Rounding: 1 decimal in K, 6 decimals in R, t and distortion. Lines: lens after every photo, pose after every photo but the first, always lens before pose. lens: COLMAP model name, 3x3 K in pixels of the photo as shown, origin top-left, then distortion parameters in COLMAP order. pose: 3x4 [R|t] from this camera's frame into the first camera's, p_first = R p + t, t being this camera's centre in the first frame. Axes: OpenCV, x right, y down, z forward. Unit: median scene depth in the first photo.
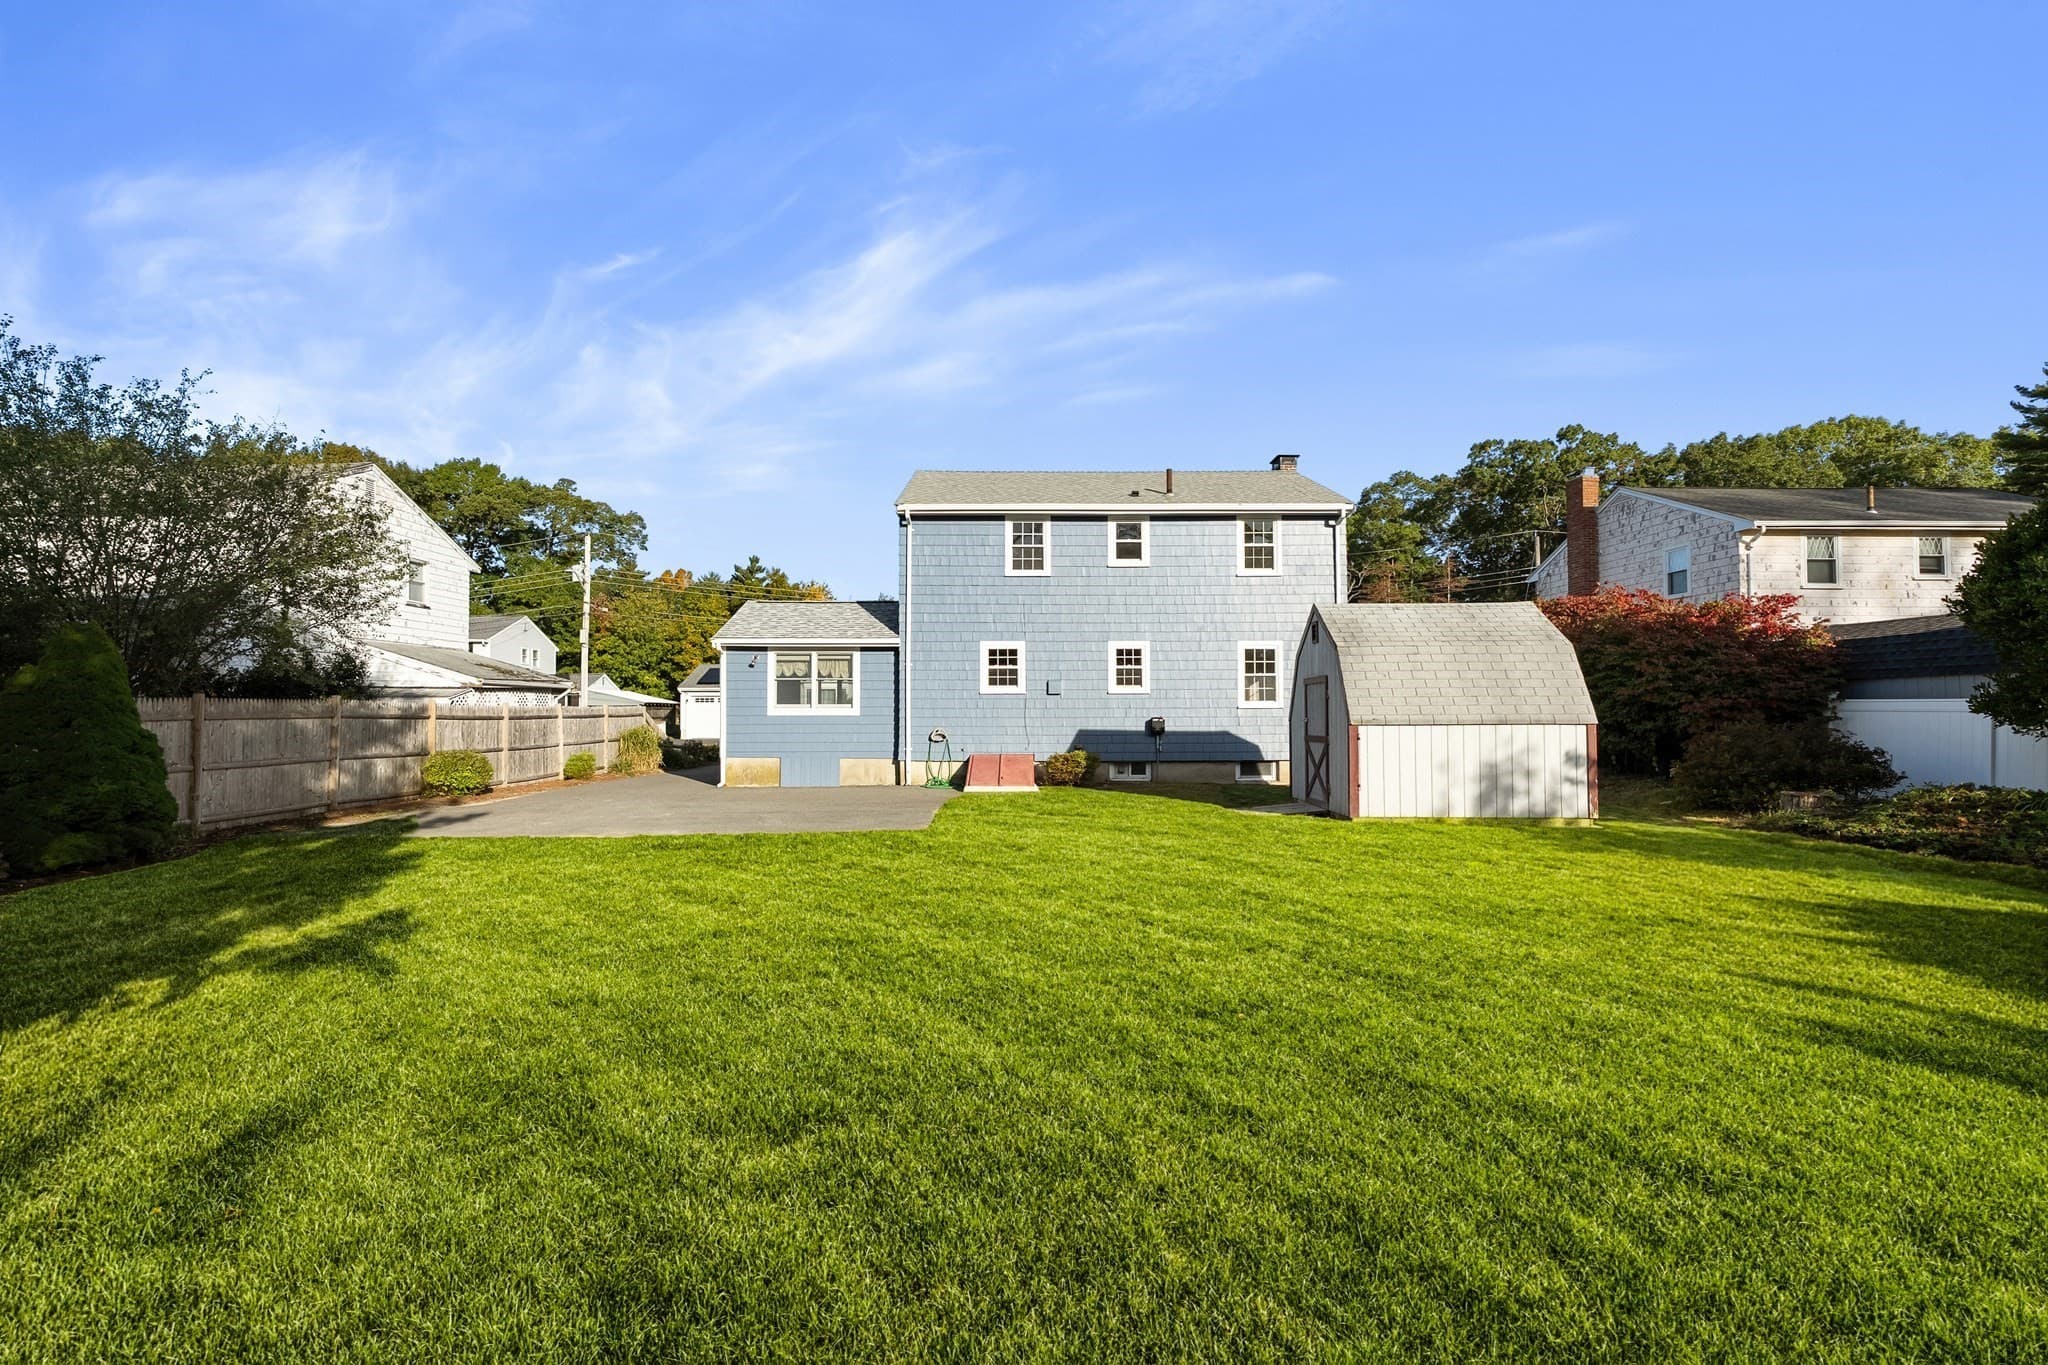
lens RADIAL K [[927.7, 0, 1024.0], [0, 927.7, 682.5], [0, 0, 1]] dist [-0.003544, -0.000073]
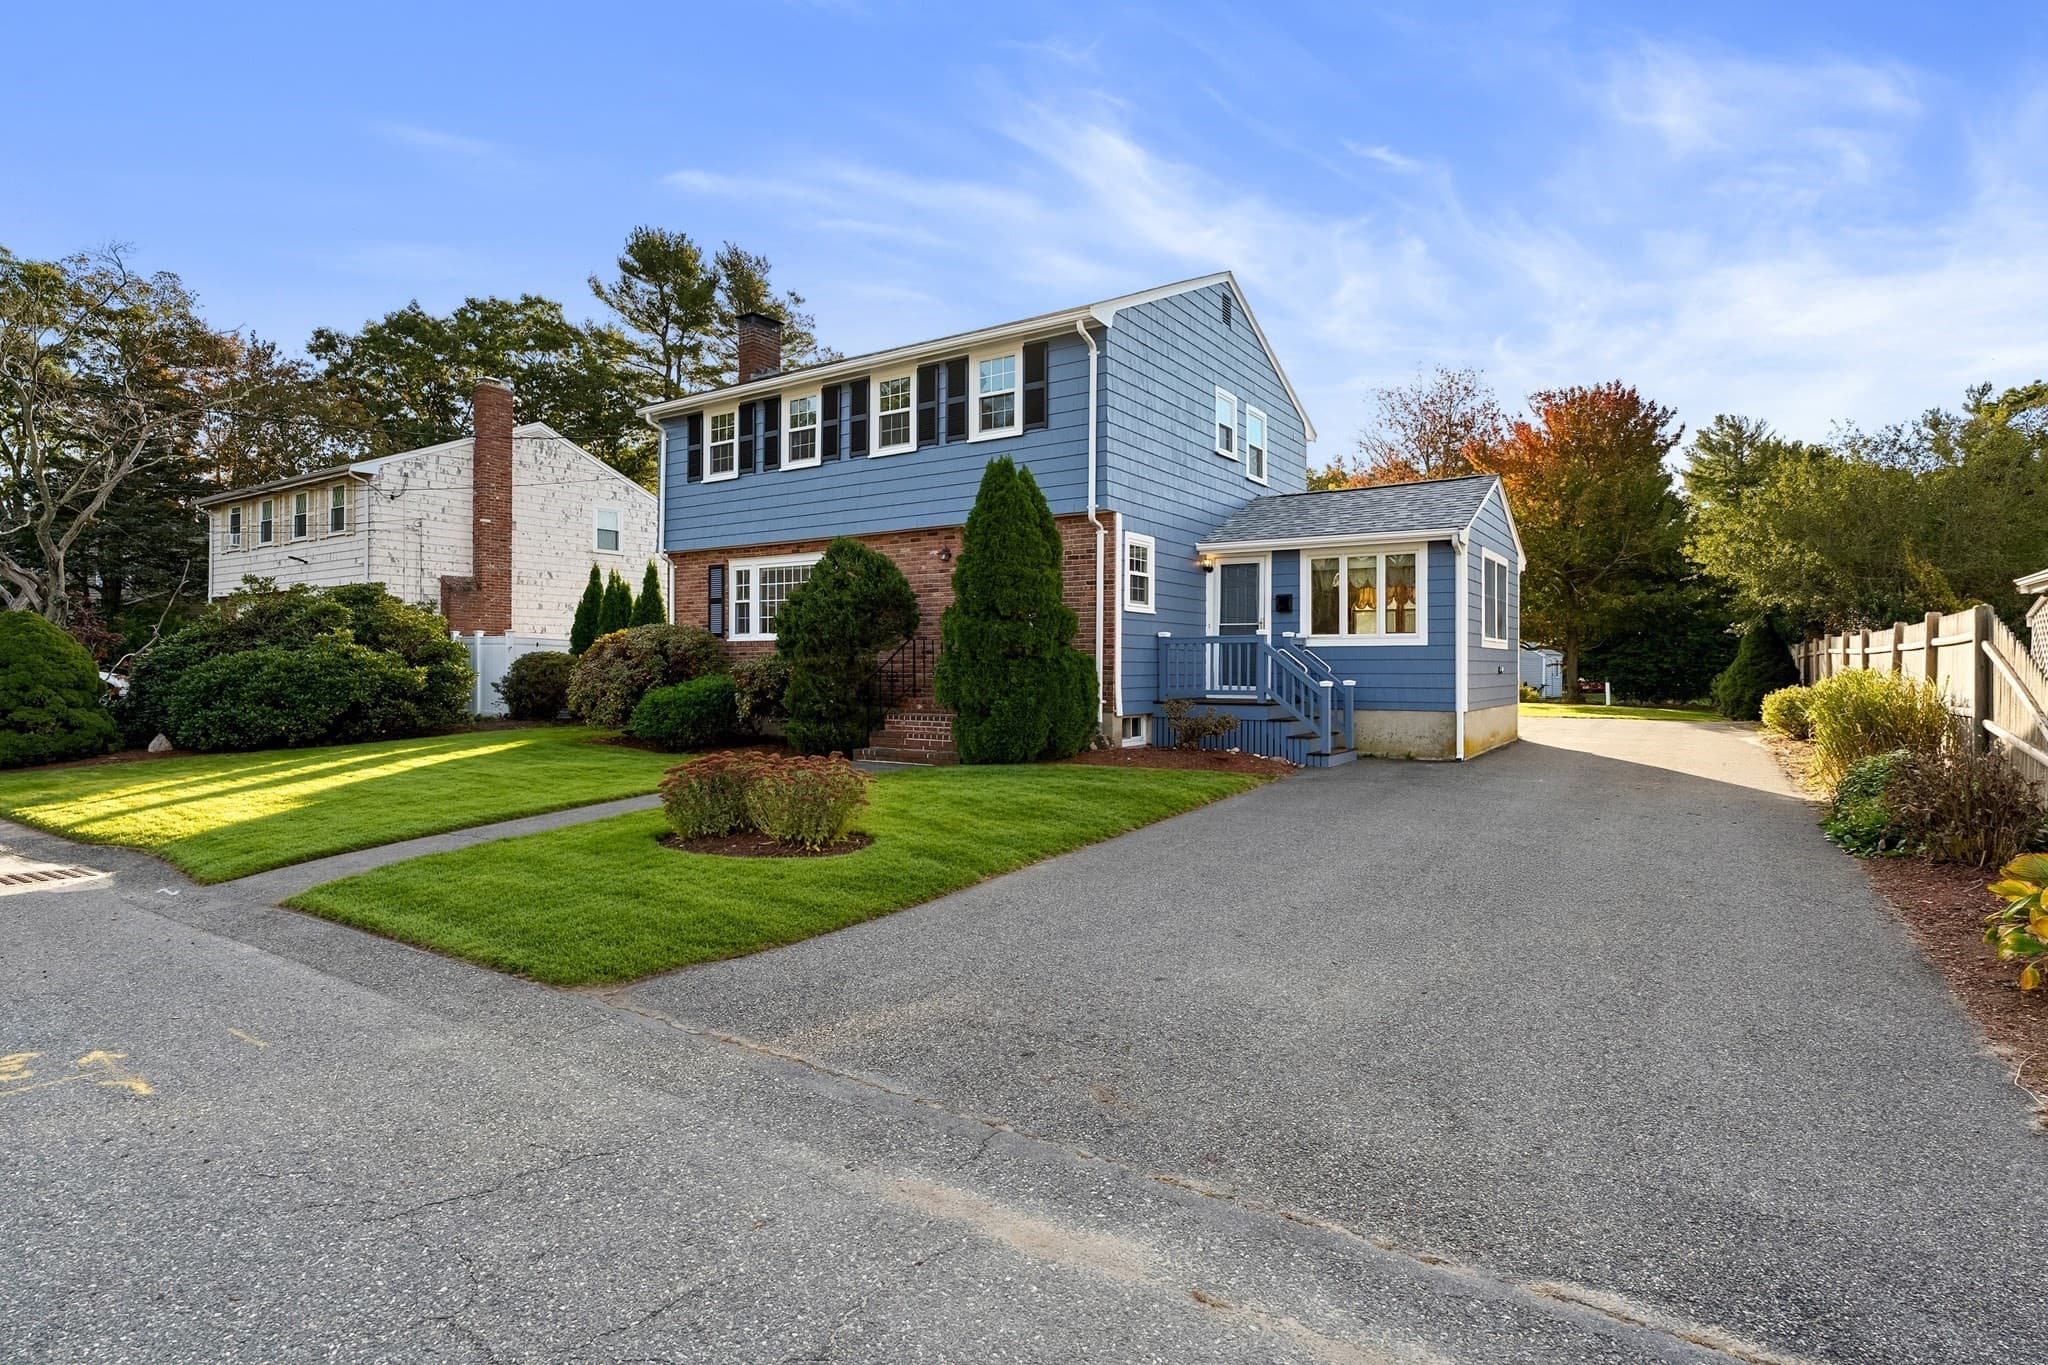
lens RADIAL K [[1037.1, 0, 1023.7], [0, 1037.1, 670.0], [0, 0, 1]] dist [-0.003866, -0.000026]
pose [[-0.831067, -0.001182, 0.556171, -0.474754], [-0.015665, 0.999651, -0.021282, 0.078865], [-0.555951, -0.026399, -0.830796, 2.026280]]
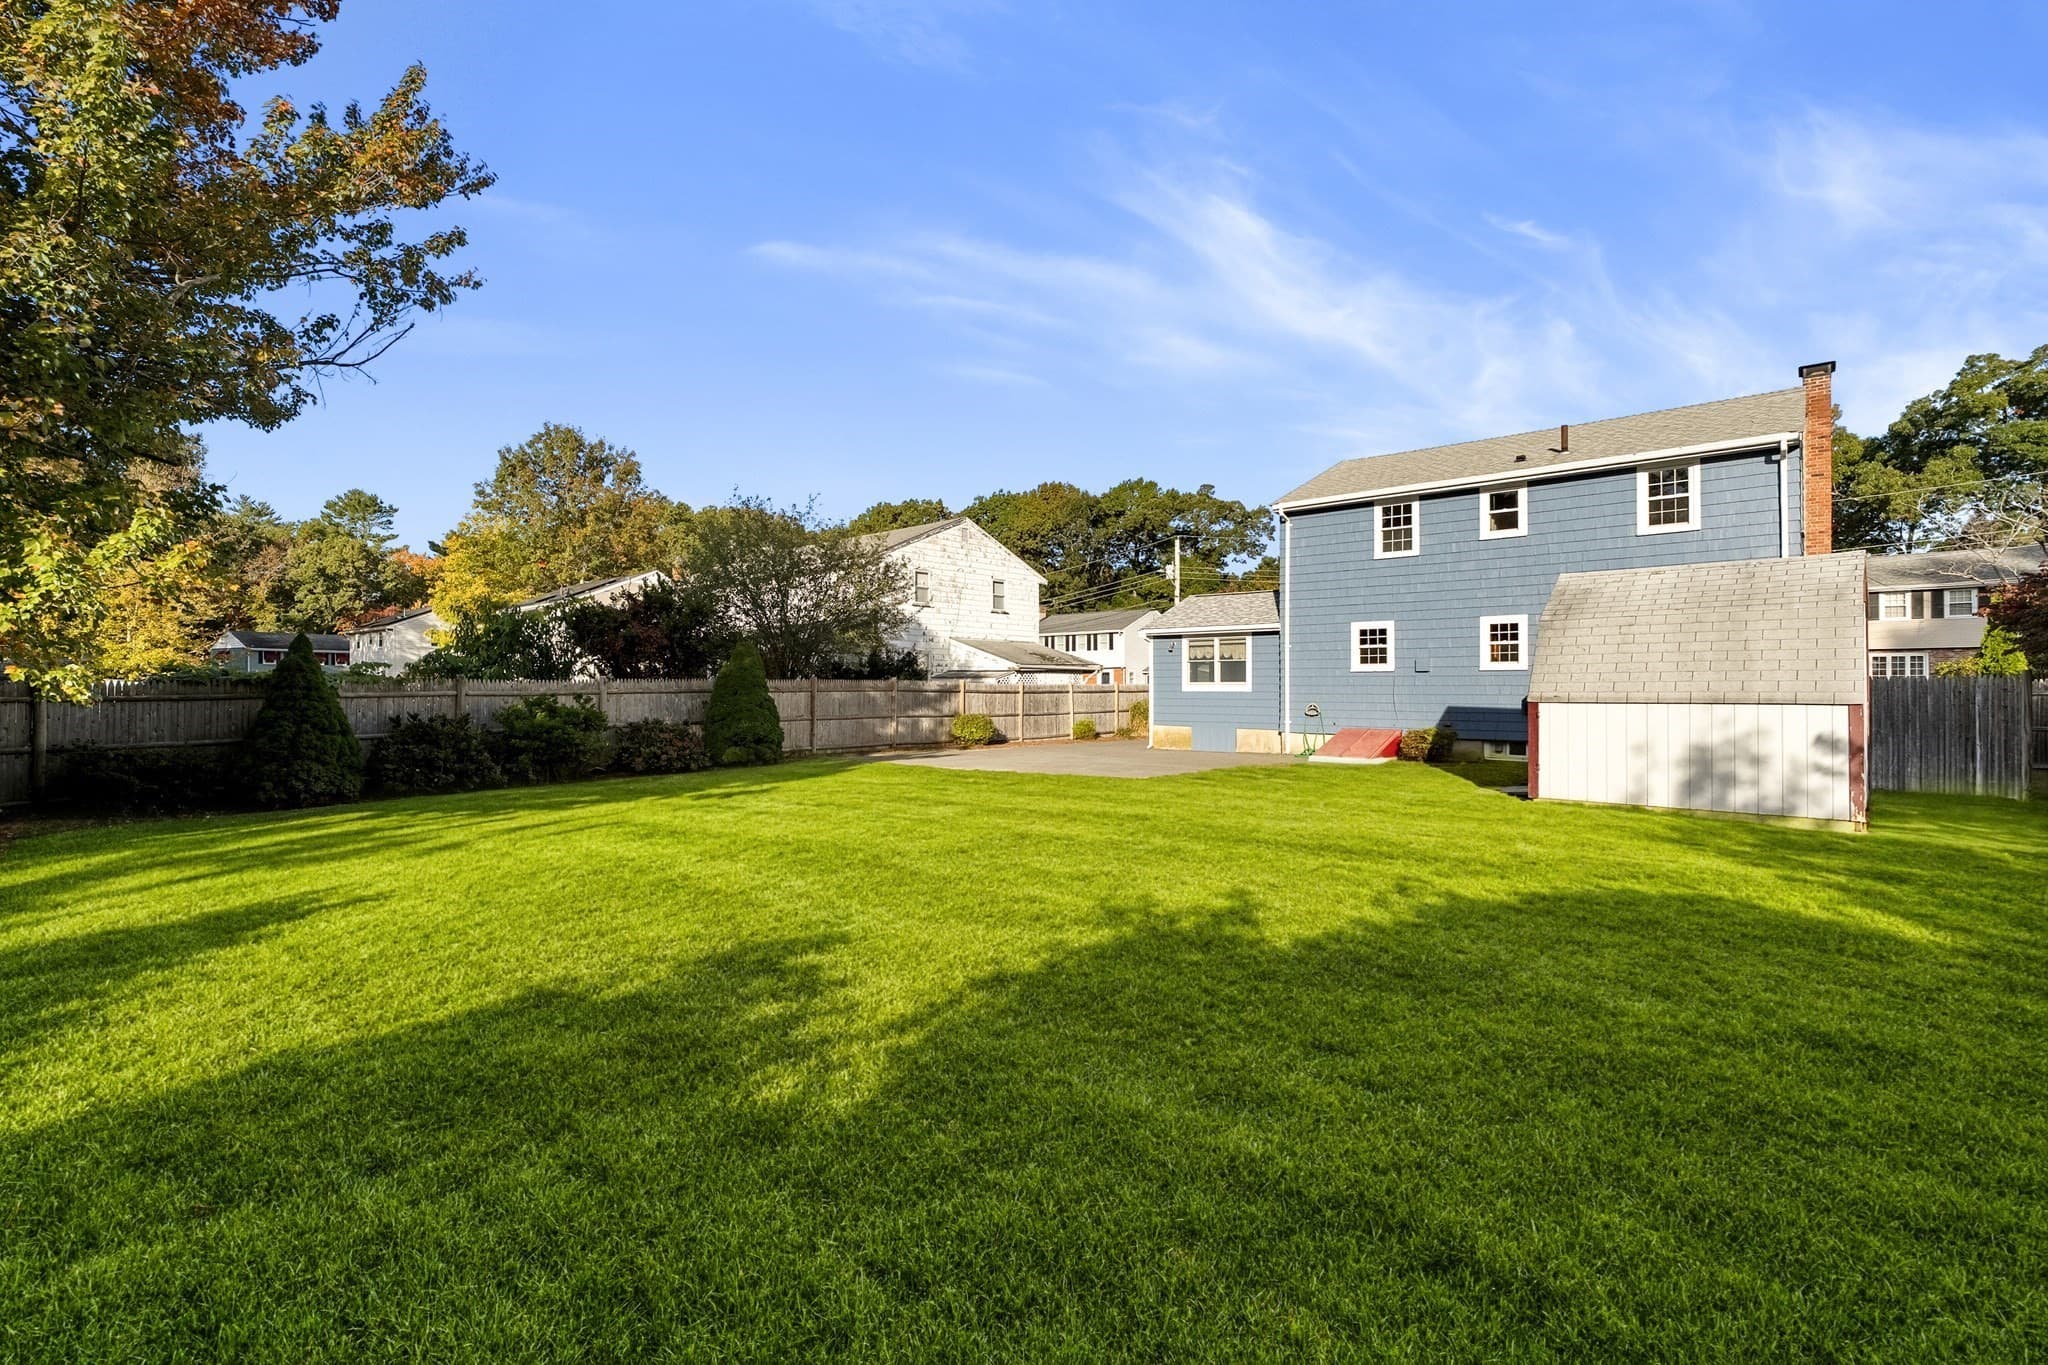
lens RADIAL K [[927.7, 0, 1024.0], [0, 927.7, 682.5], [0, 0, 1]] dist [-0.003544, -0.000073]
pose [[0.754405, -0.002350, -0.656405, 0.368083], [0.017883, 0.999696, 0.016974, -0.000321], [0.656165, -0.024544, 0.754218, -0.053339]]
